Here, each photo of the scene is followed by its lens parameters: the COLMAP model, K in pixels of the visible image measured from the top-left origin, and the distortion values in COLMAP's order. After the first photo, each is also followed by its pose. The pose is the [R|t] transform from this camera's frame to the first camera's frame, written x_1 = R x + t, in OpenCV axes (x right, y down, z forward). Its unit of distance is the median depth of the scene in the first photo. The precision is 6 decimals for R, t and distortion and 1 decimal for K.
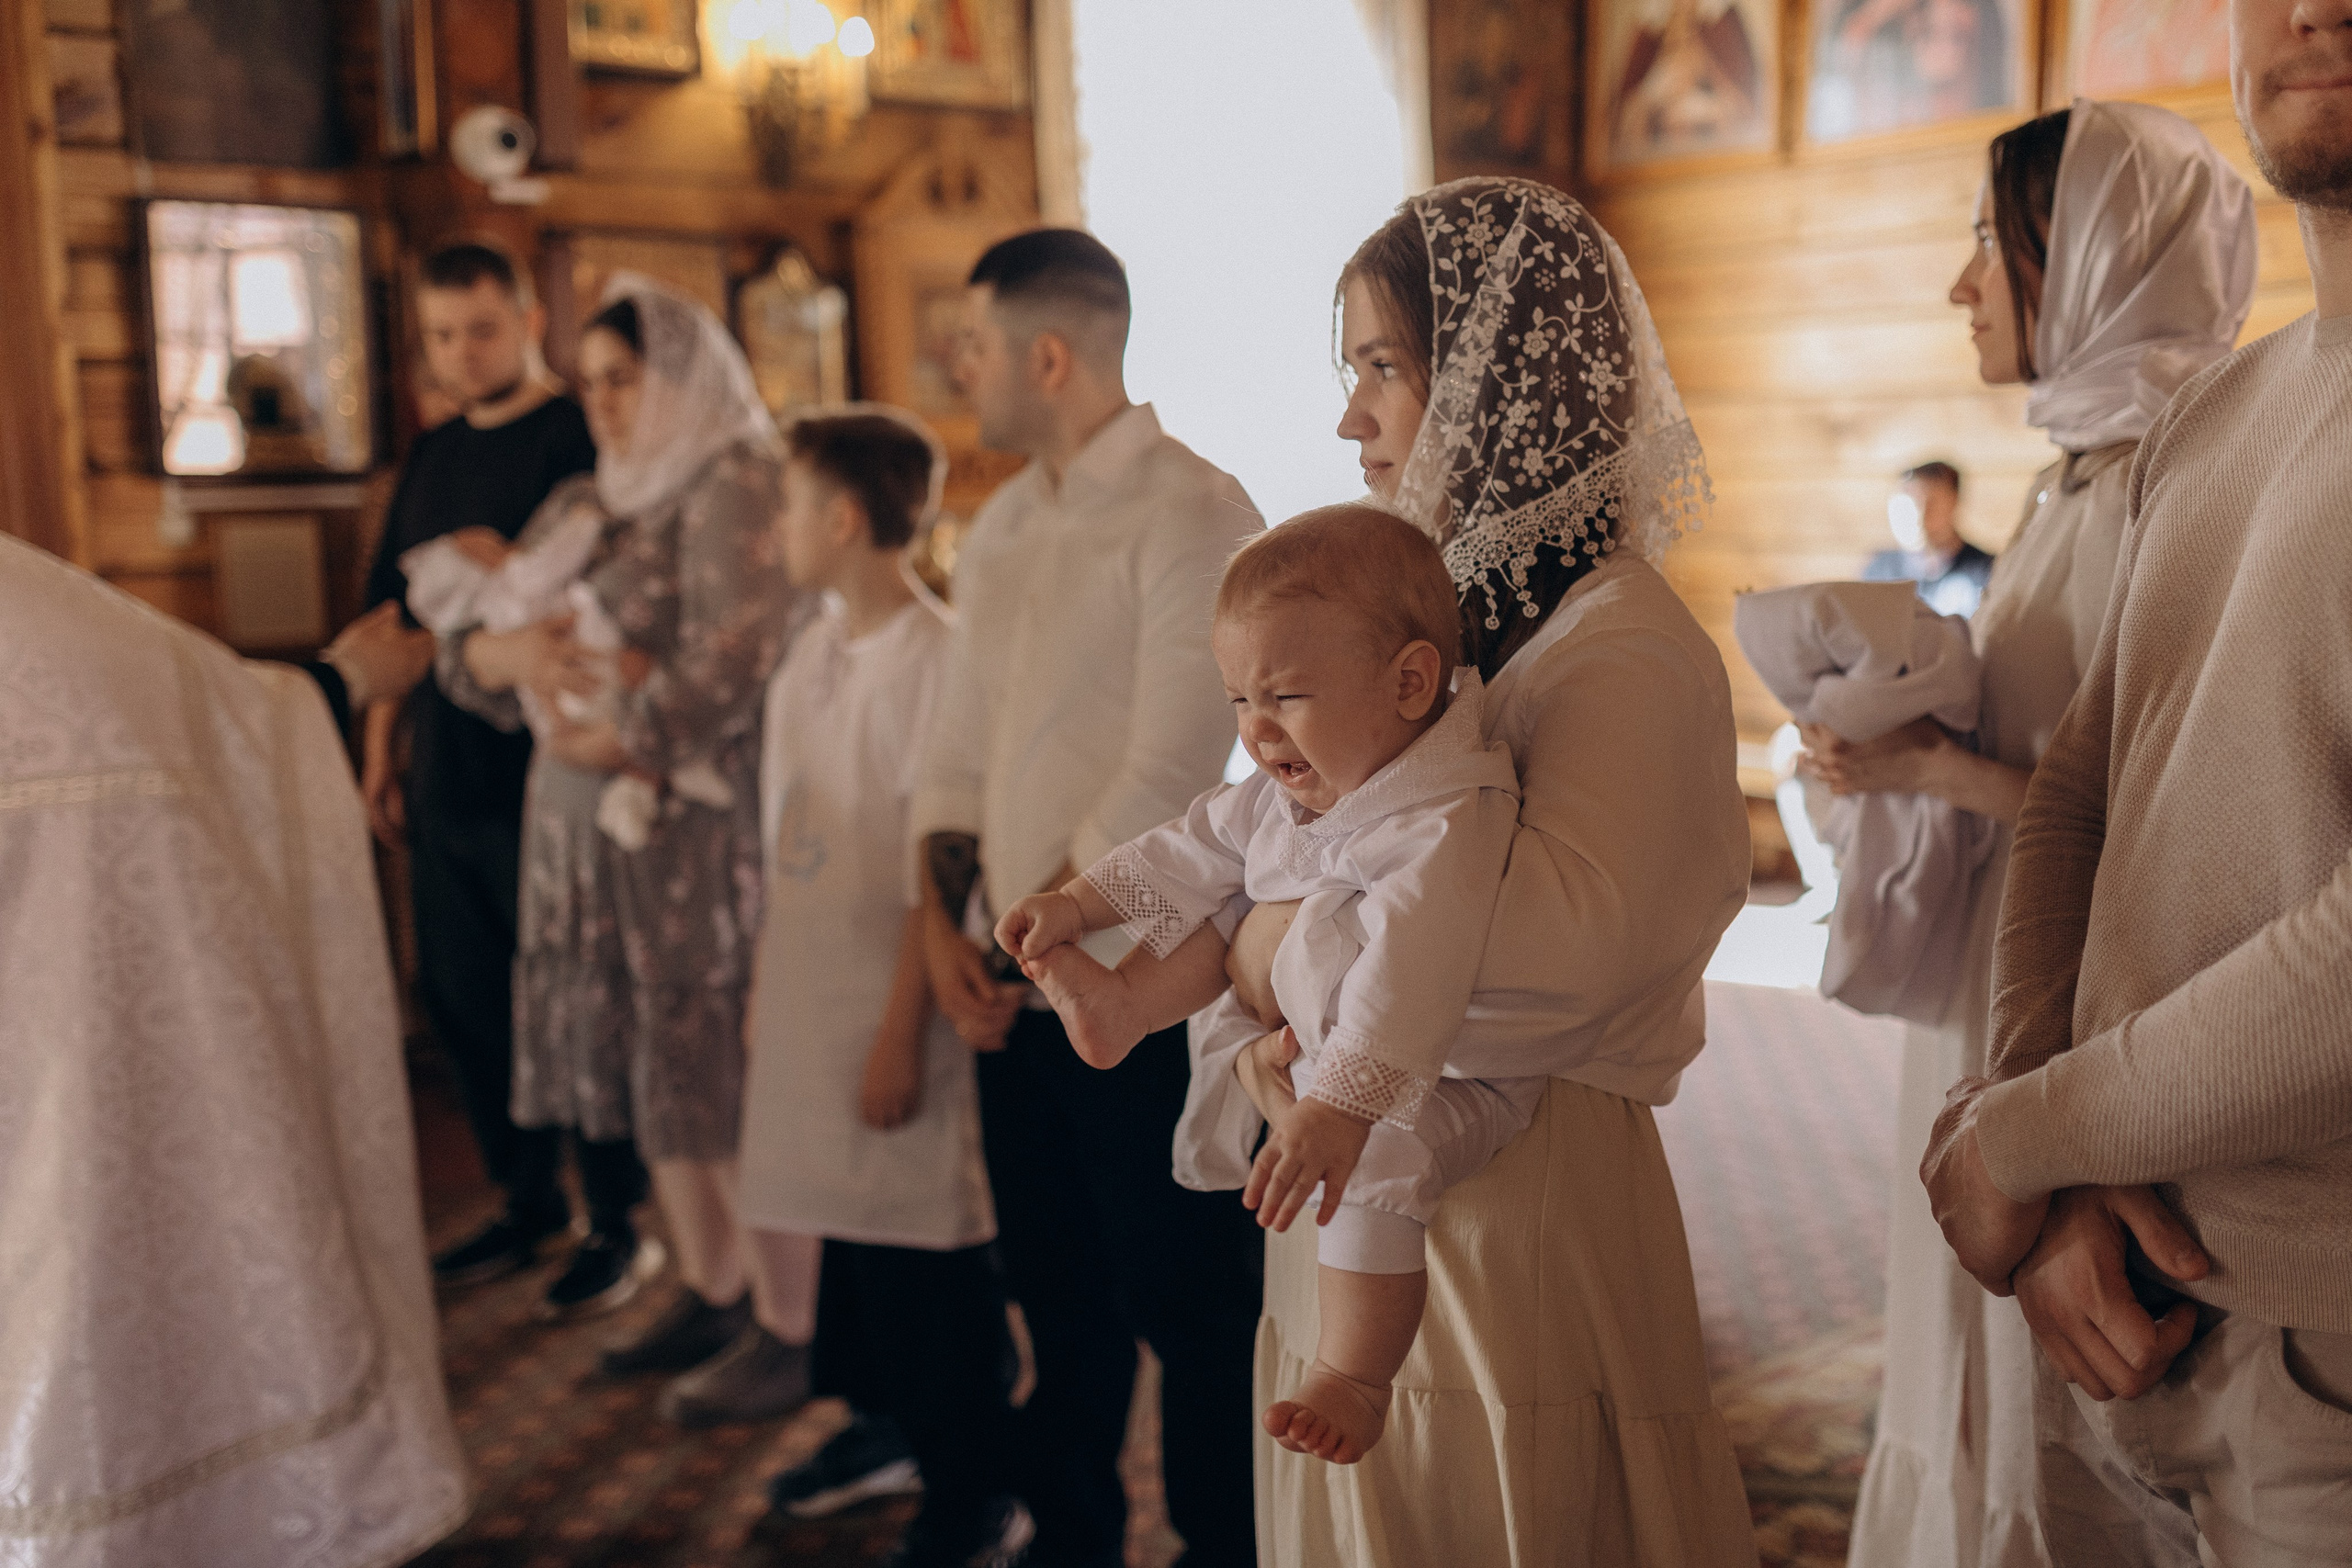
lens RADIAL K [[2222.2, 0, 1168.0], [0, 2222.2, 780.7], [0, 0, 1]] dist [0.003923, 0.000000]
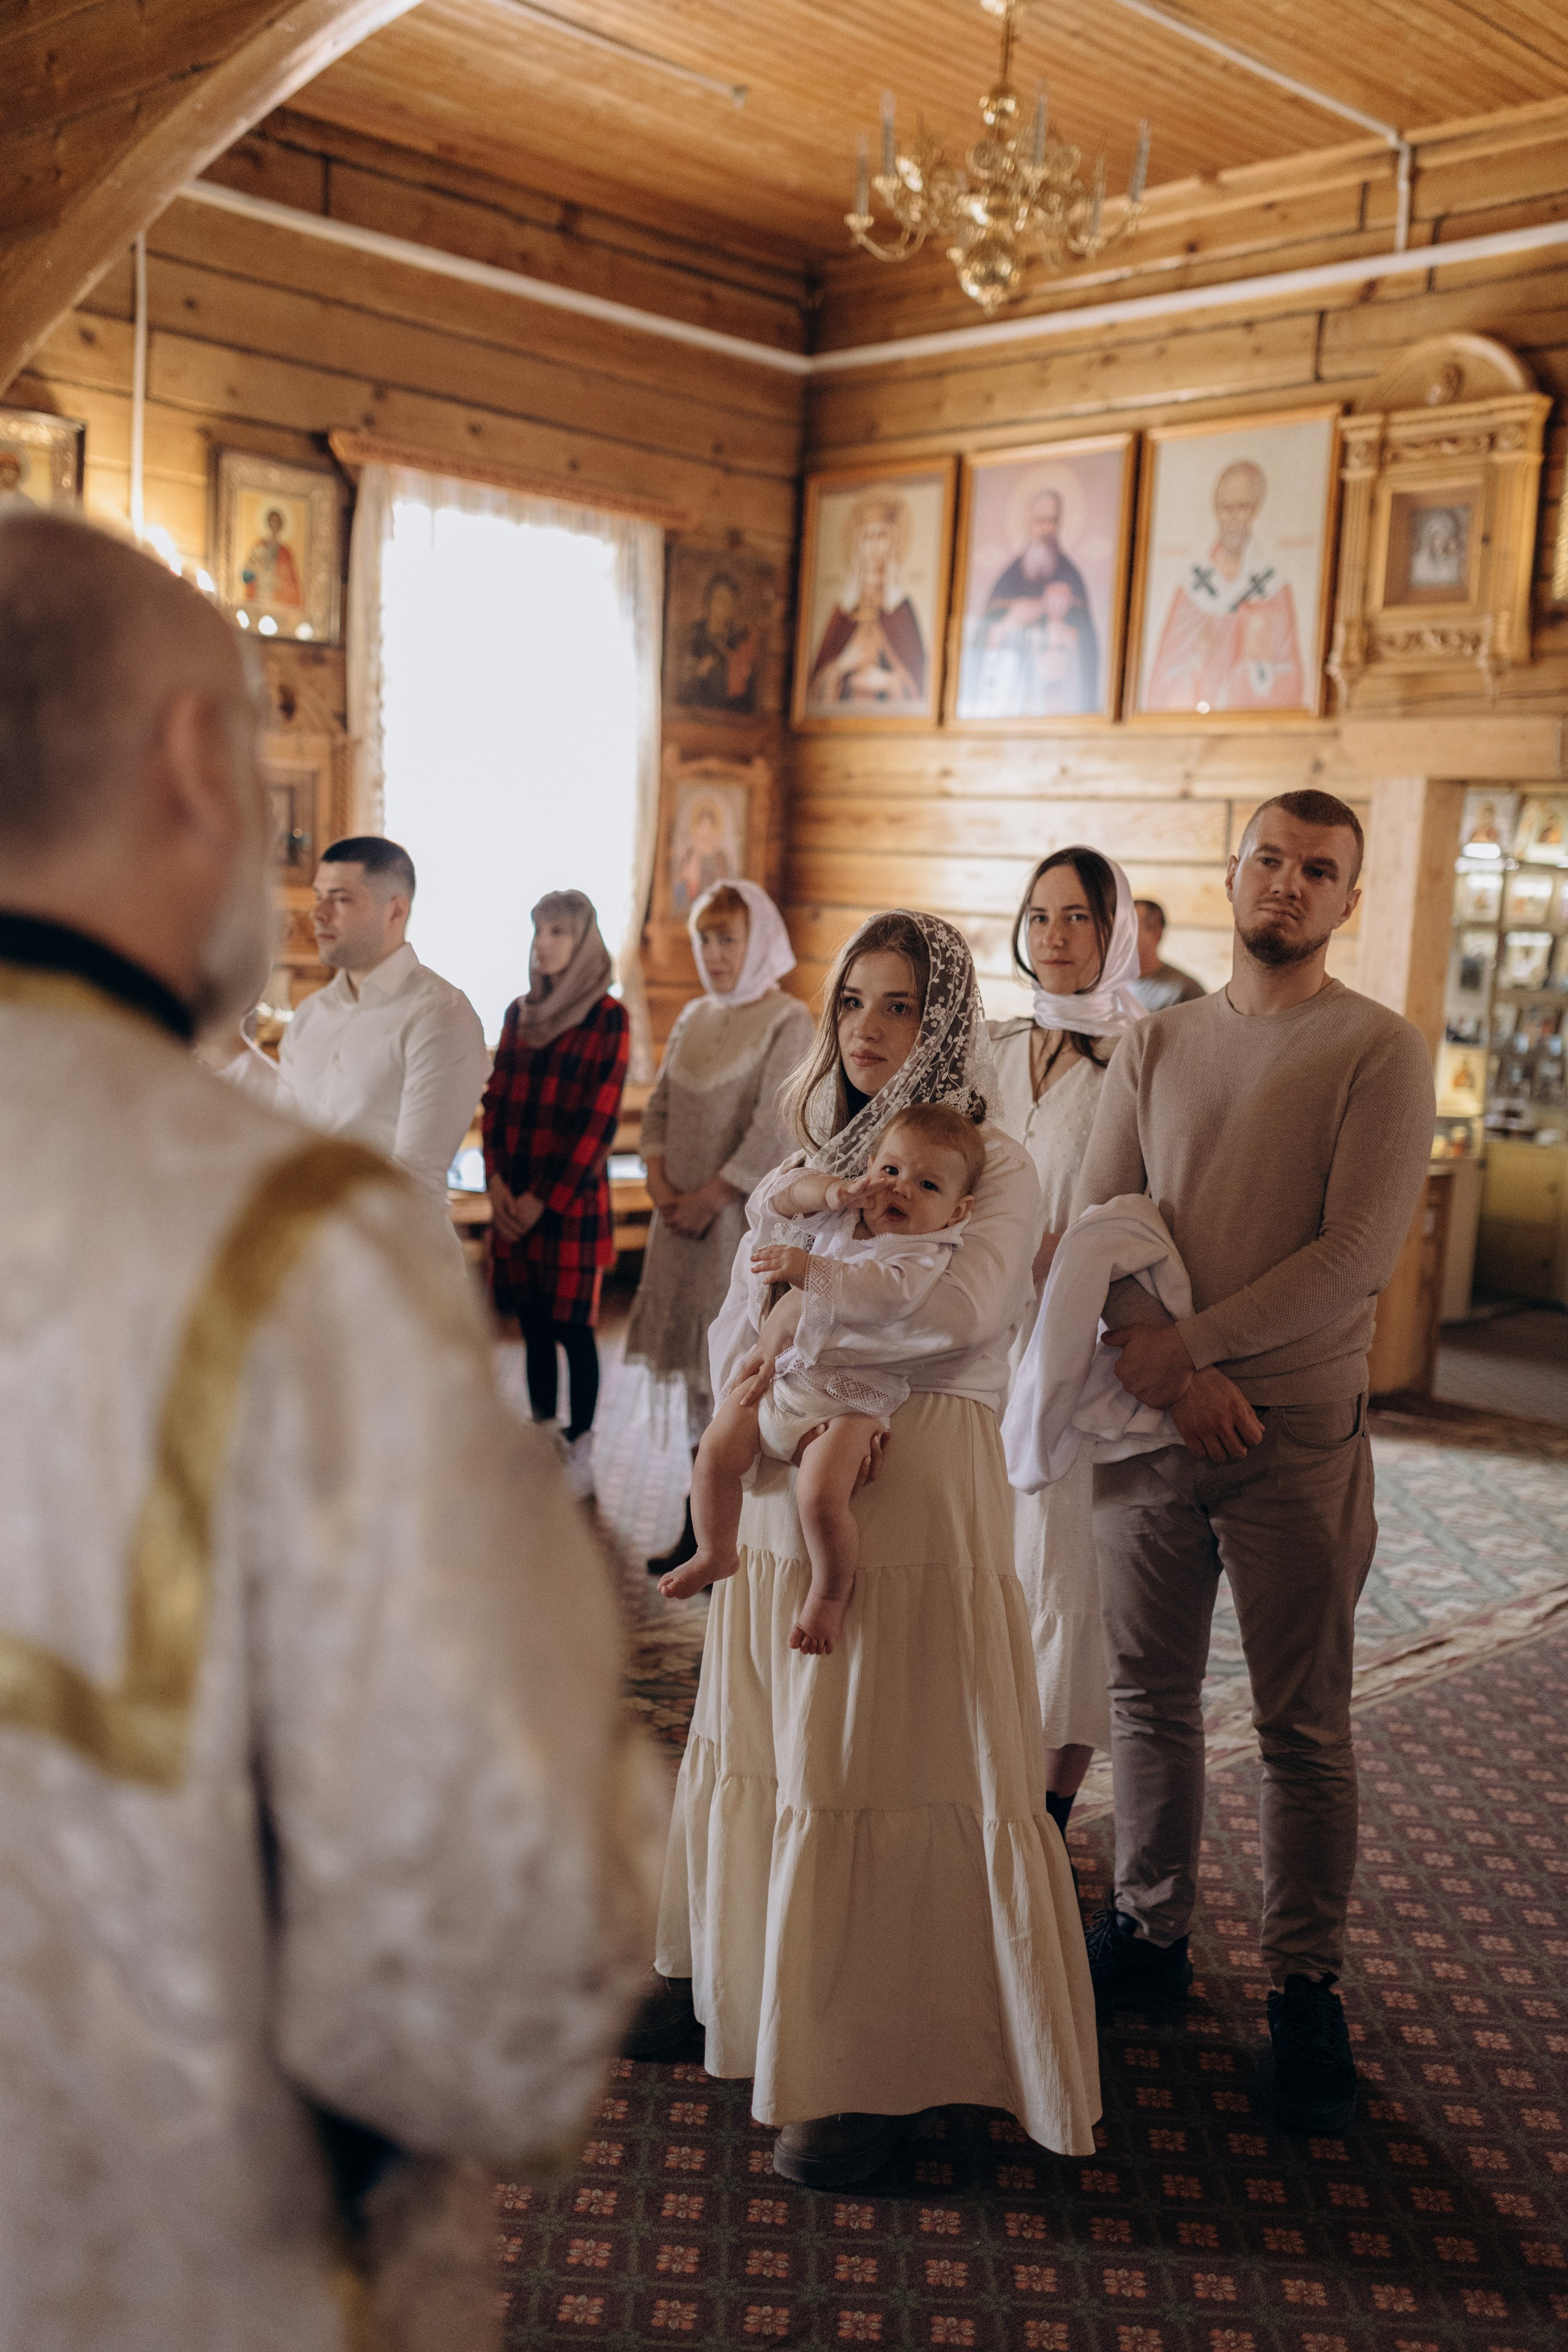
lens RADIAL K [[2222.4, 0, 758.4], [0, 2222.4, 1177.3], [0, 0, 1]] dist [0.003923, 0.000000]
pose [[0.987818, 0.057005, 0.144800, 0.006969], [-0.055031, 0.998329, -0.017602, 0.006417], [-0.145561, 0.009420, 0.989304, -0.304163]]
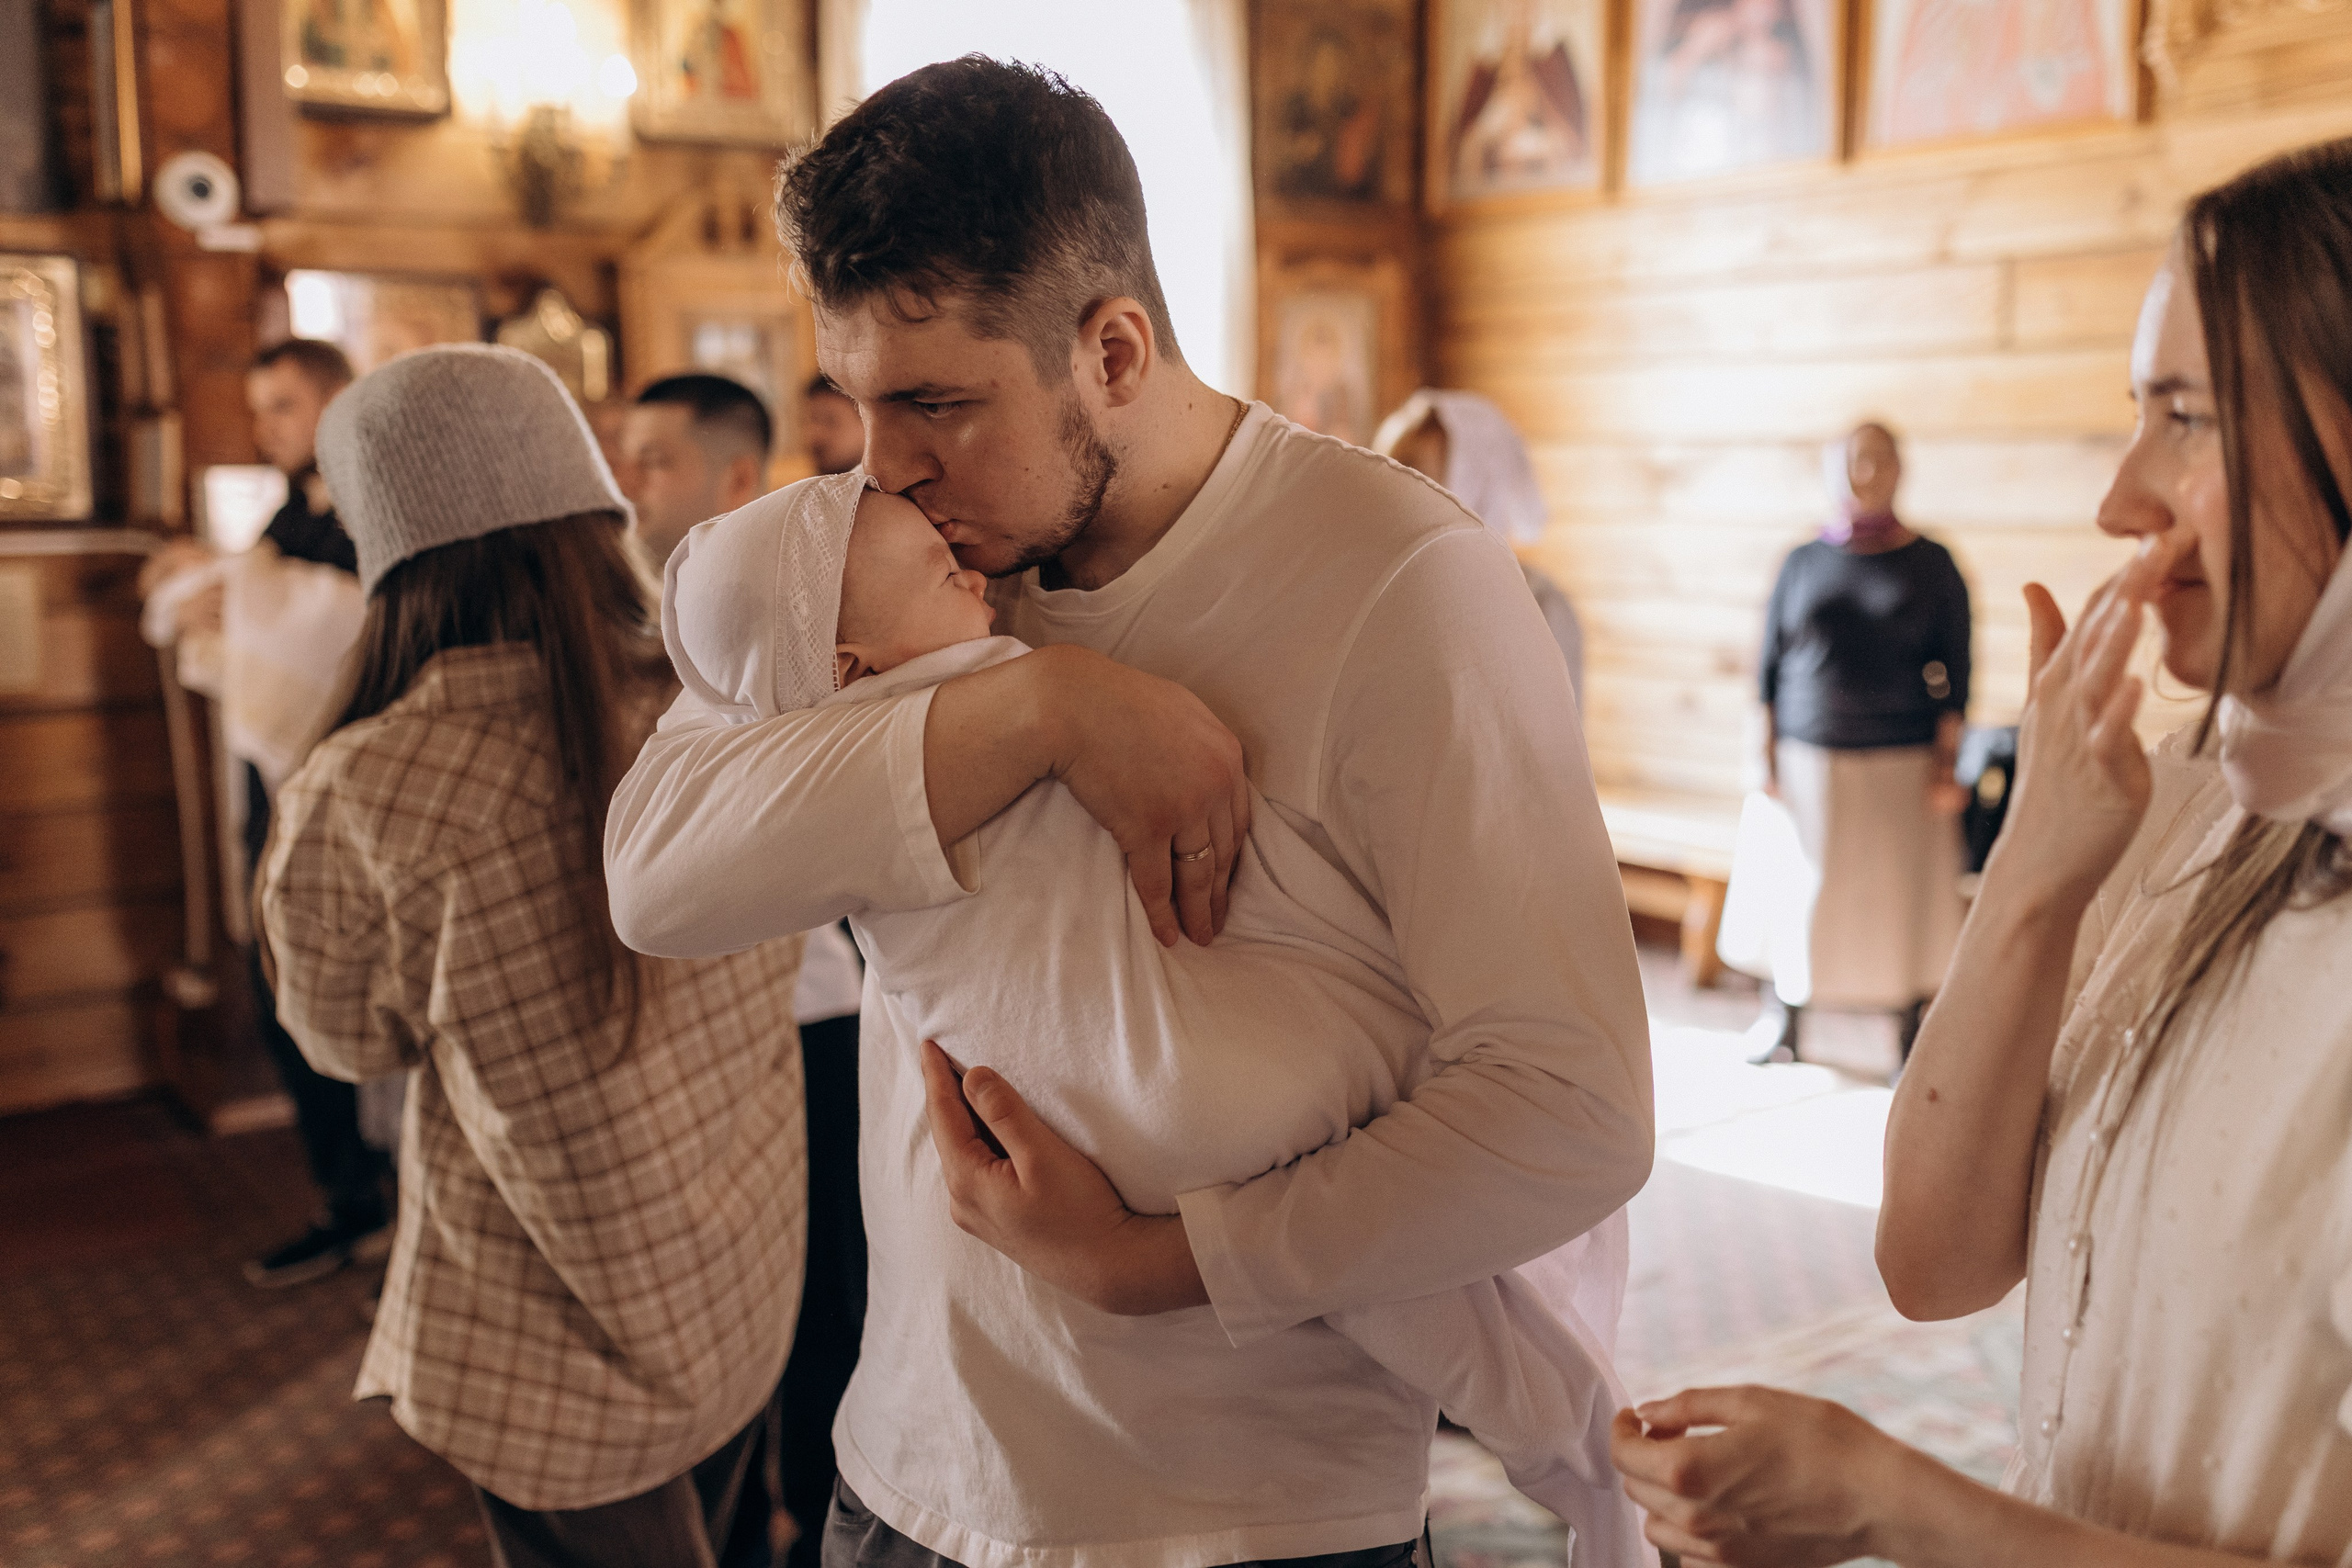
lens RADIAL K [[2222.2, 0, 1172.1], [0, 2222.2, 767.4], [0, 0, 1]] dist [0.003923, 0.000000]
pose [[0.999693, 0.014514, -0.020086, 0.135969], [-0.014499, 0.999894, 0.000885, -0.034953], [0.020097, -0.000594, 0.999798, 0.022561]]
